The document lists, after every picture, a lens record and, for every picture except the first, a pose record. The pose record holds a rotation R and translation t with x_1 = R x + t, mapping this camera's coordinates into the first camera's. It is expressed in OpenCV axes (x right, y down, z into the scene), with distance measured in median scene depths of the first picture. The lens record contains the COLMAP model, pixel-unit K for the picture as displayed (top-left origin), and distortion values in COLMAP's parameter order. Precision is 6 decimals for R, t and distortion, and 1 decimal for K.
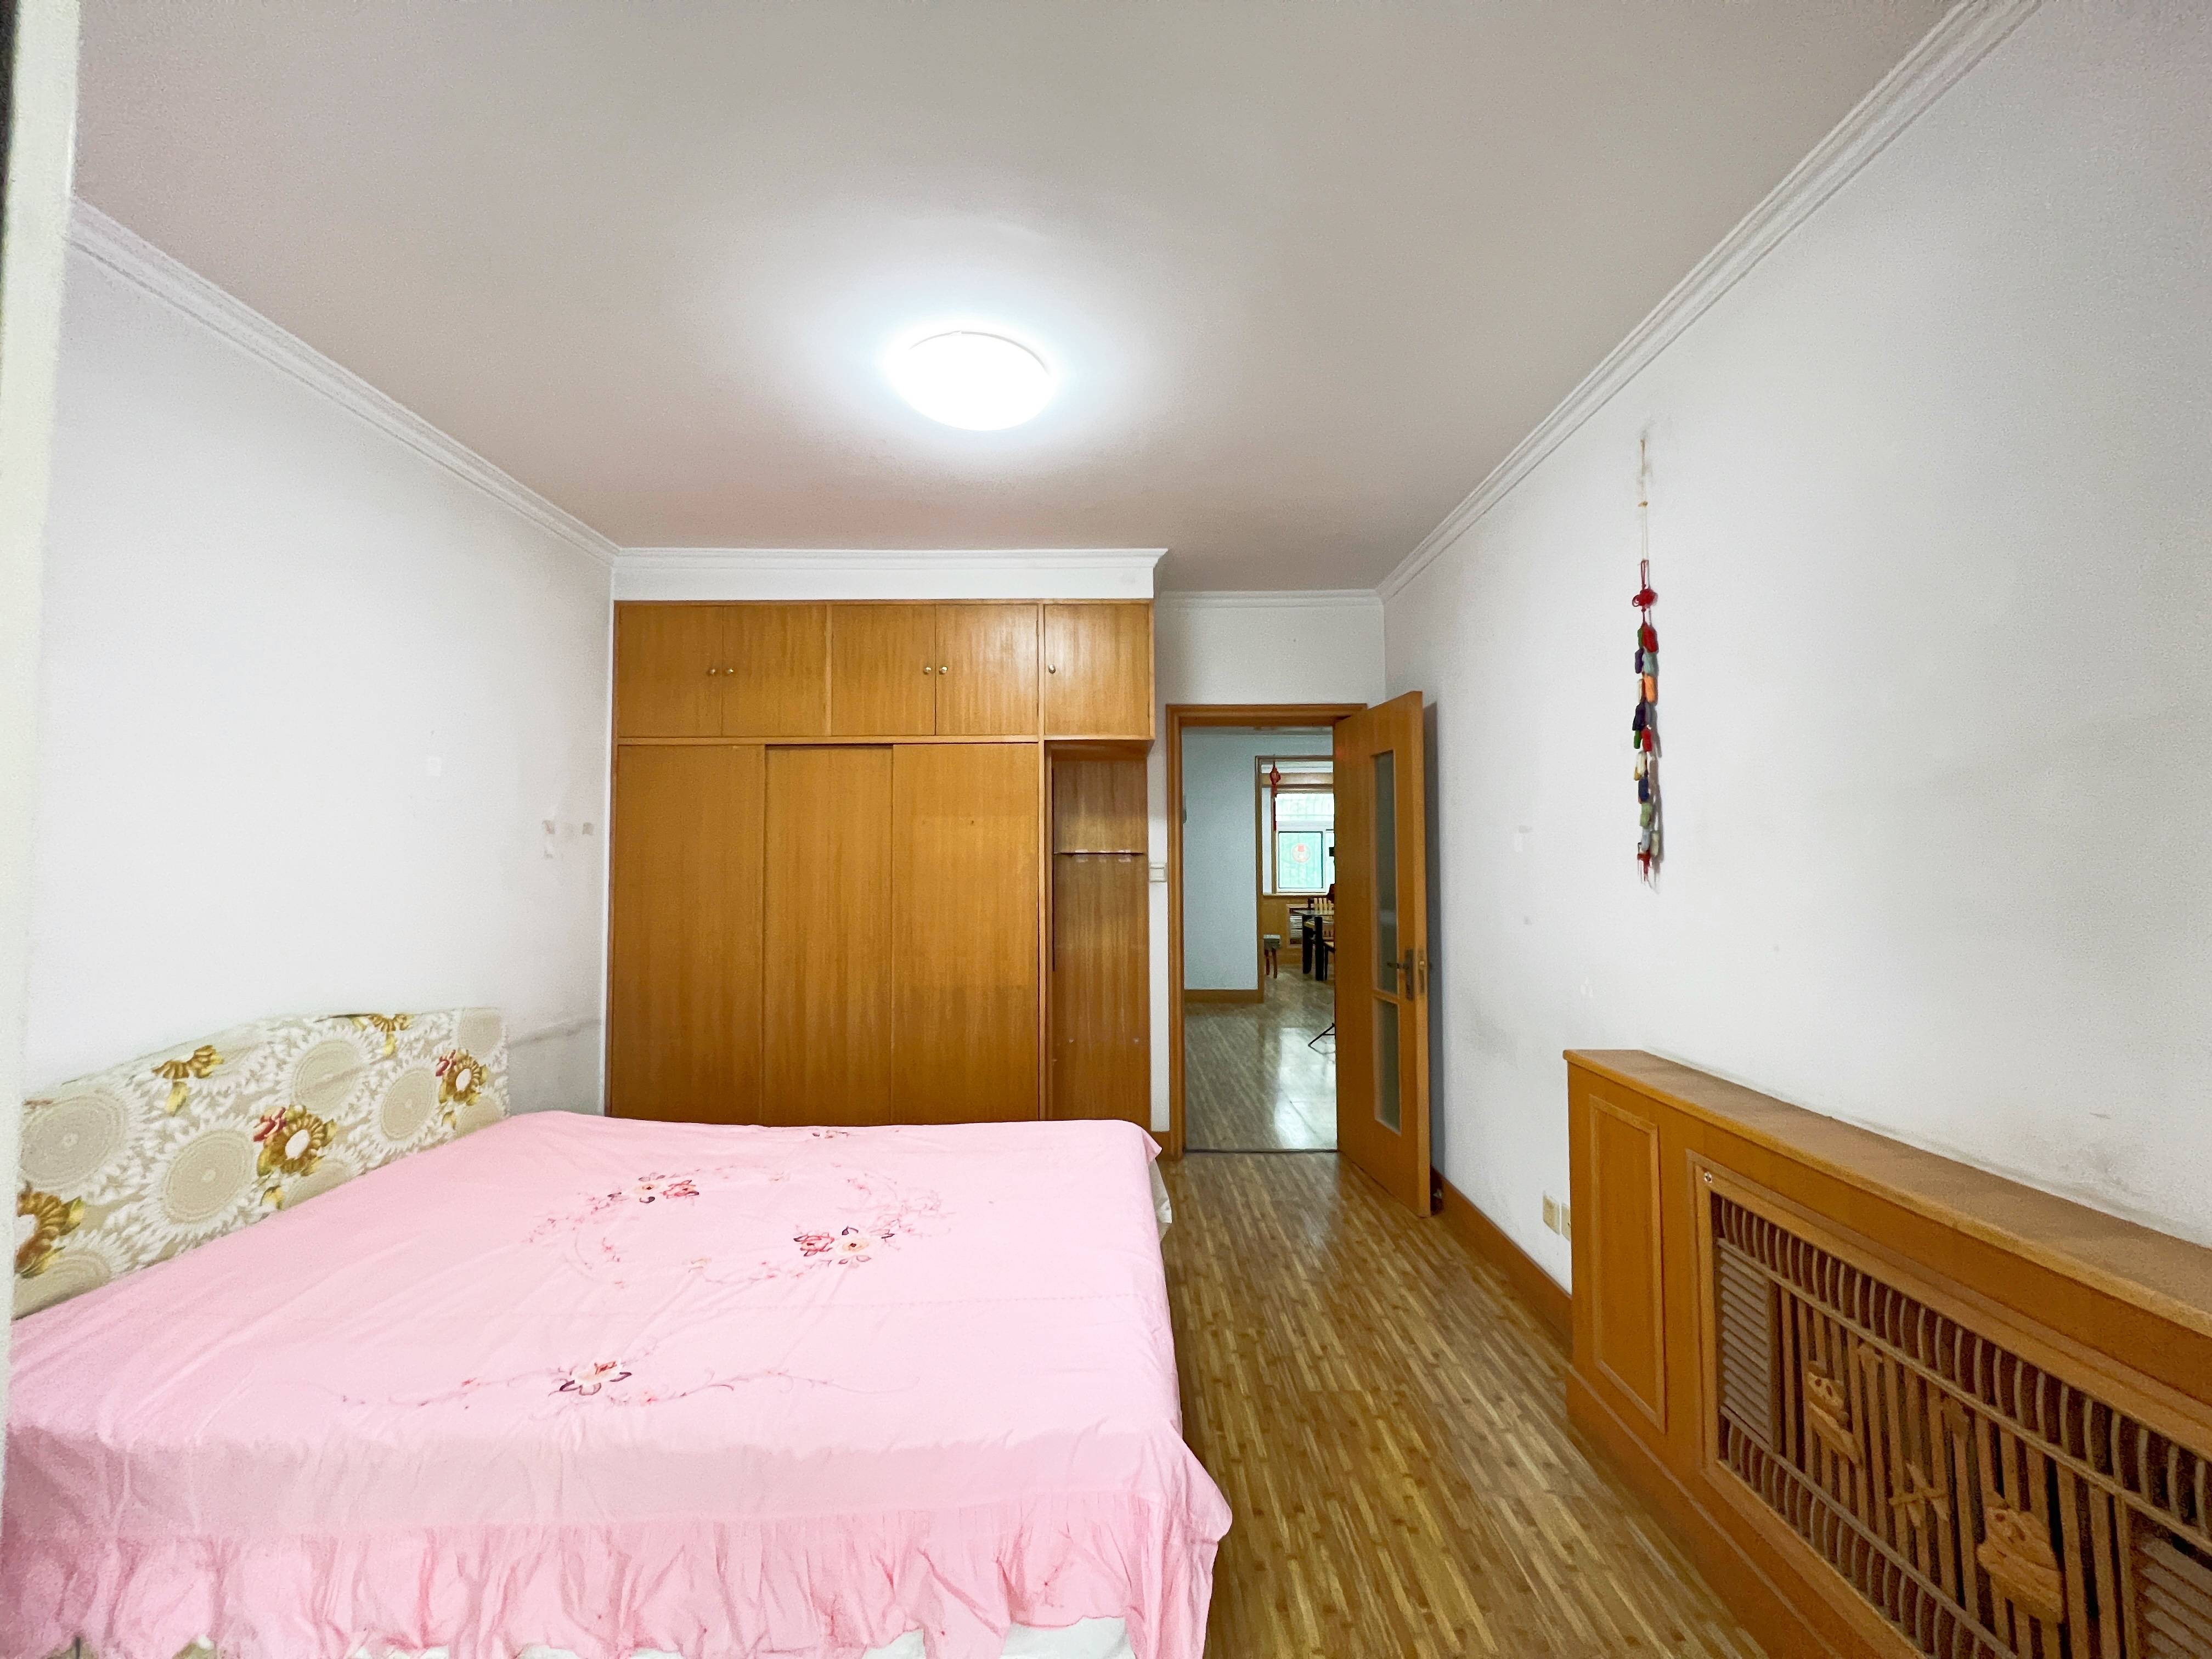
lens RADIAL K [[883.2, 0, 1105.5], [0, 883.2, 825.1], [0, 0, 1]] dist [0.000094, 0.000189]
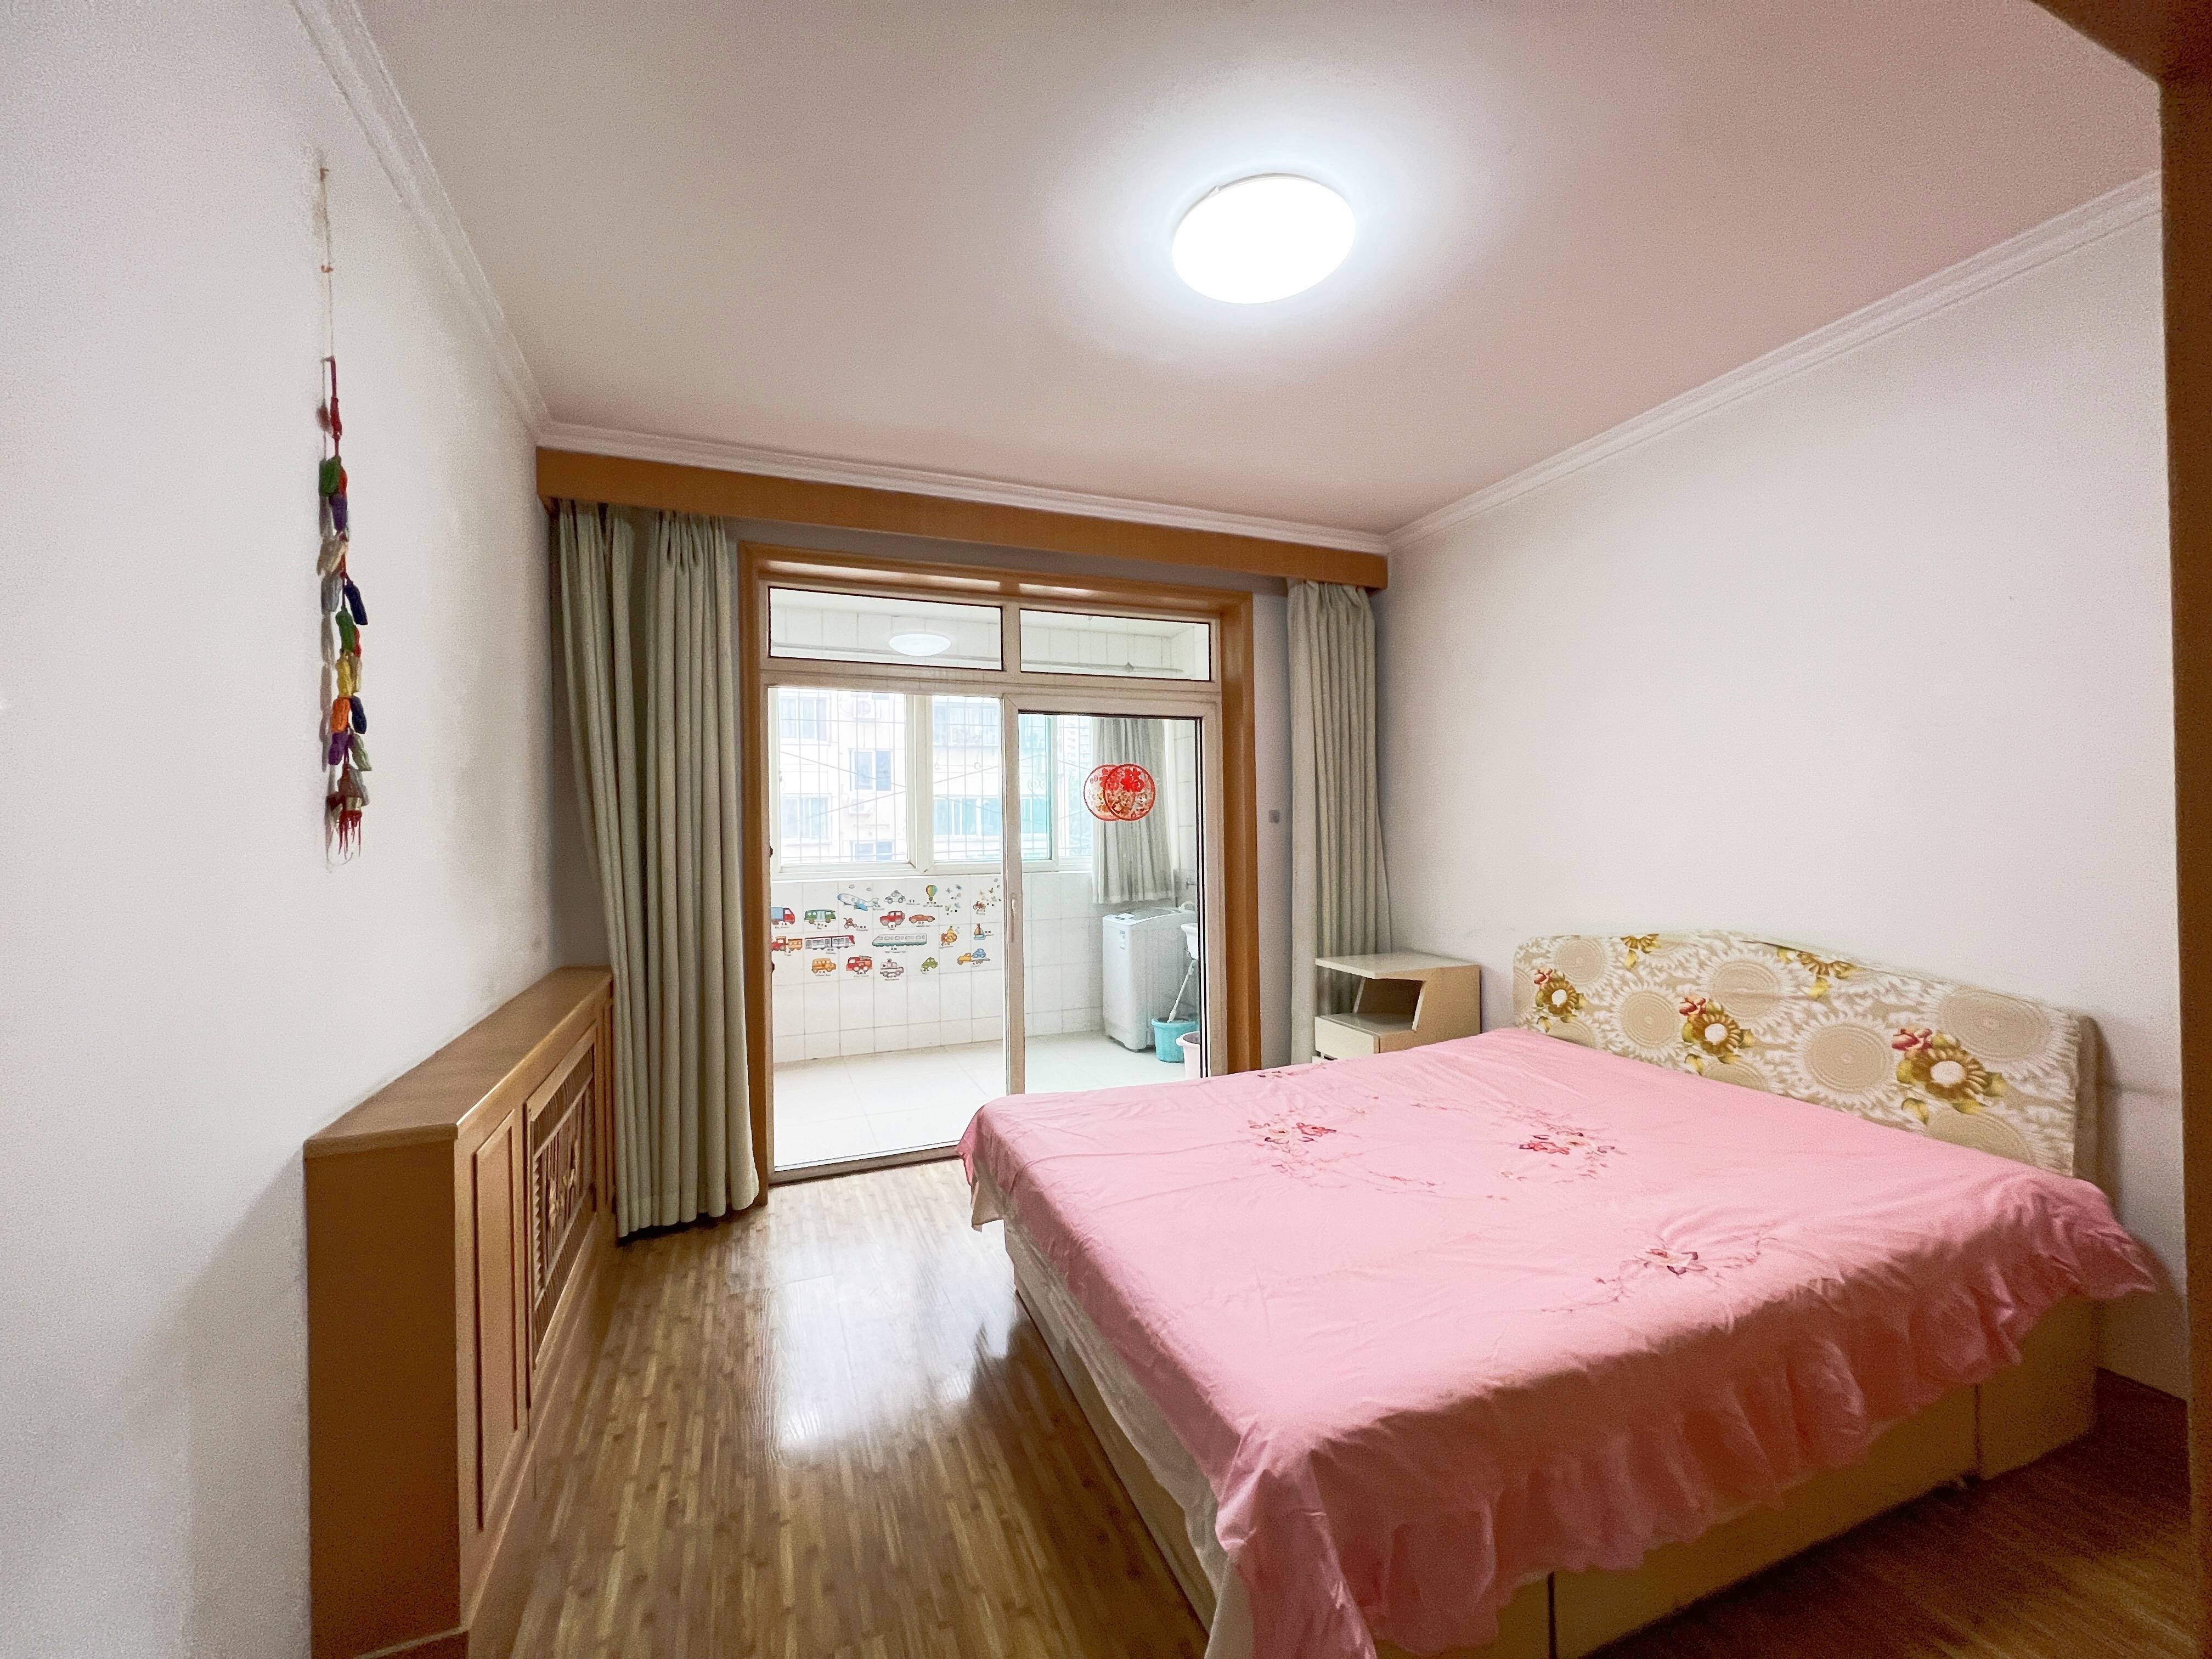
lens RADIAL K [[883.2, 0, 1105.5], [0, 883.2, 825.1], [0, 0, 1]] dist [0.000094, 0.000189]
pose [[-0.928893, 0.016255, -0.369992, 0.329821], [0.034477, 0.998493, -0.042690, 0.088944], [0.368741, -0.052411, -0.928054, 1.799892]]
